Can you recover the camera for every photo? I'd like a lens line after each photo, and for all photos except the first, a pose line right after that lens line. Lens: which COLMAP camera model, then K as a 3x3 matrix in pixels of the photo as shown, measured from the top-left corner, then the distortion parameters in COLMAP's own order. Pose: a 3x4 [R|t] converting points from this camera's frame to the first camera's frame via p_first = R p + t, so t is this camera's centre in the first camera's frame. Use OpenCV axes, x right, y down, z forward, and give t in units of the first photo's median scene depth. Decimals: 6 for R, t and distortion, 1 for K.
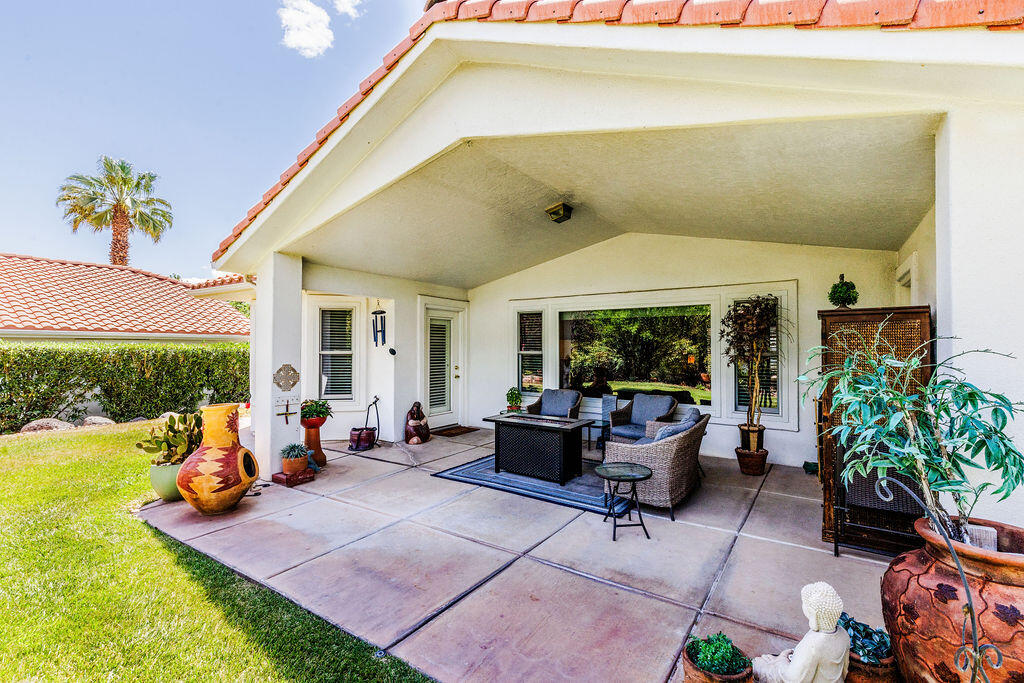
lens RADIAL K [[457.9, 0, 517.3], [0, 457.9, 339.6], [0, 0, 1]] dist [0.002444, -0.000418]
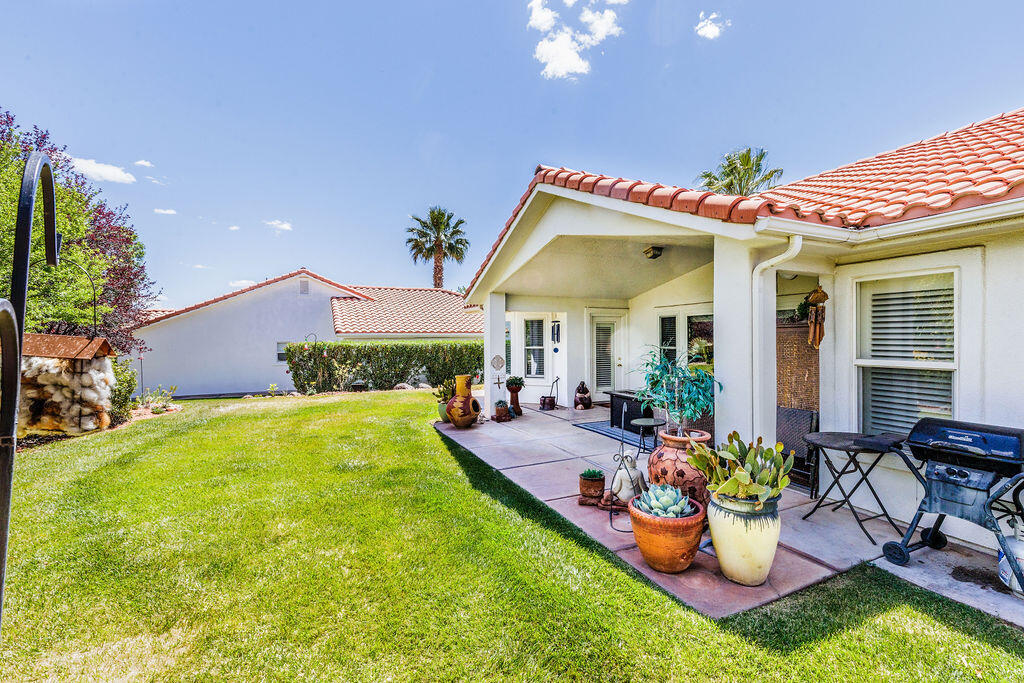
lens RADIAL K [[457.9, 0, 512.0], [0, 457.9, 340.3], [0, 0, 1]] dist [0.002444, -0.000418]
pose [[0.843445, -0.004800, -0.537193, 0.390359], [0.017779, 0.999662, 0.018983, -0.028571], [0.536921, -0.025561, 0.843245, -0.365465]]
